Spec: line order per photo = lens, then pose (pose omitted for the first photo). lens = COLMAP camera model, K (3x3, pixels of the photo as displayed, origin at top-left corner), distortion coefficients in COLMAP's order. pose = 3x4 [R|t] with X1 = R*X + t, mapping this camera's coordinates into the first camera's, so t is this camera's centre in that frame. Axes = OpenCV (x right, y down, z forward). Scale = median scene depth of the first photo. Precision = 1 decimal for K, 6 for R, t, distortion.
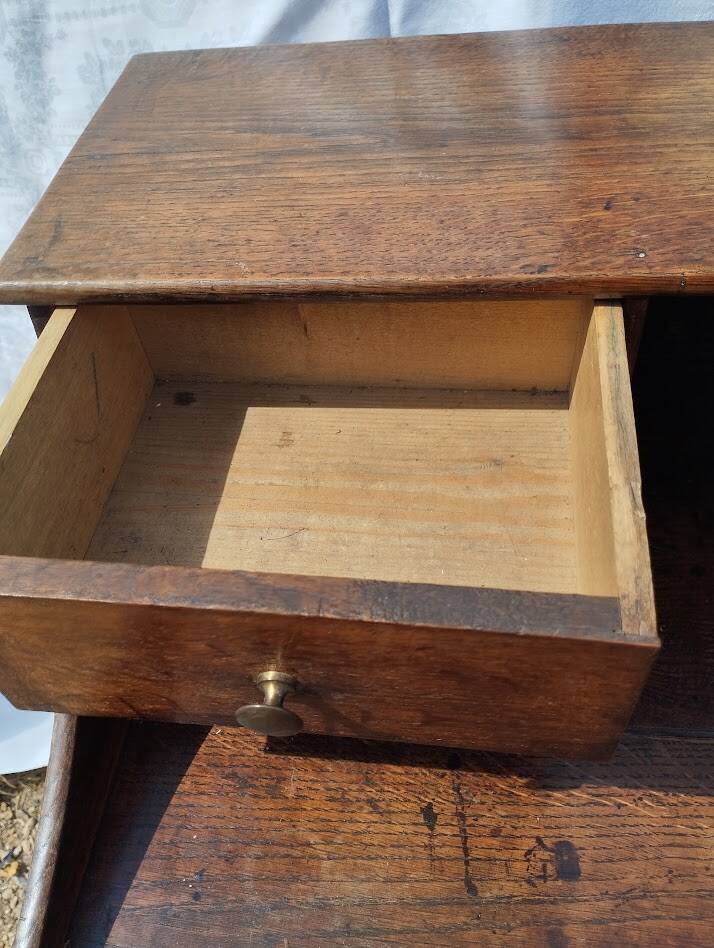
lens RADIAL K [[793.1, 0, 354.6], [0, 793.1, 473.0], [0, 0, 1]] dist [0.072482, -0.117485]
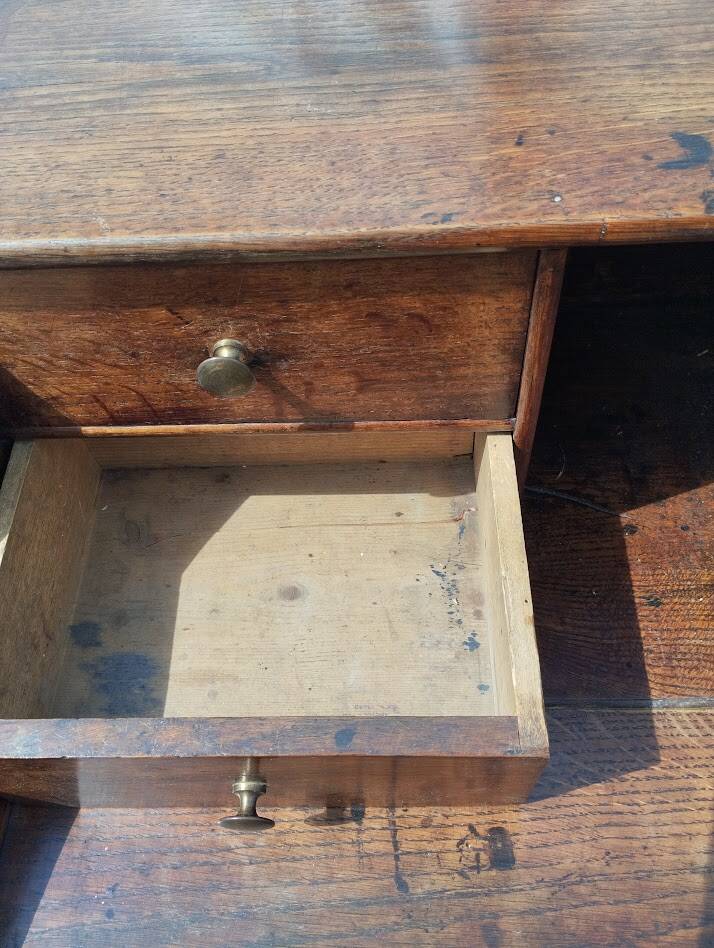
lens RADIAL K [[793.1, 0, 356.3], [0, 793.1, 471.4], [0, 0, 1]] dist [0.072482, -0.117485]
pose [[0.996701, -0.049444, 0.064354, 0.056683], [0.044589, 0.996200, 0.074816, -0.041570], [-0.067809, -0.071700, 0.995119, 0.100916]]
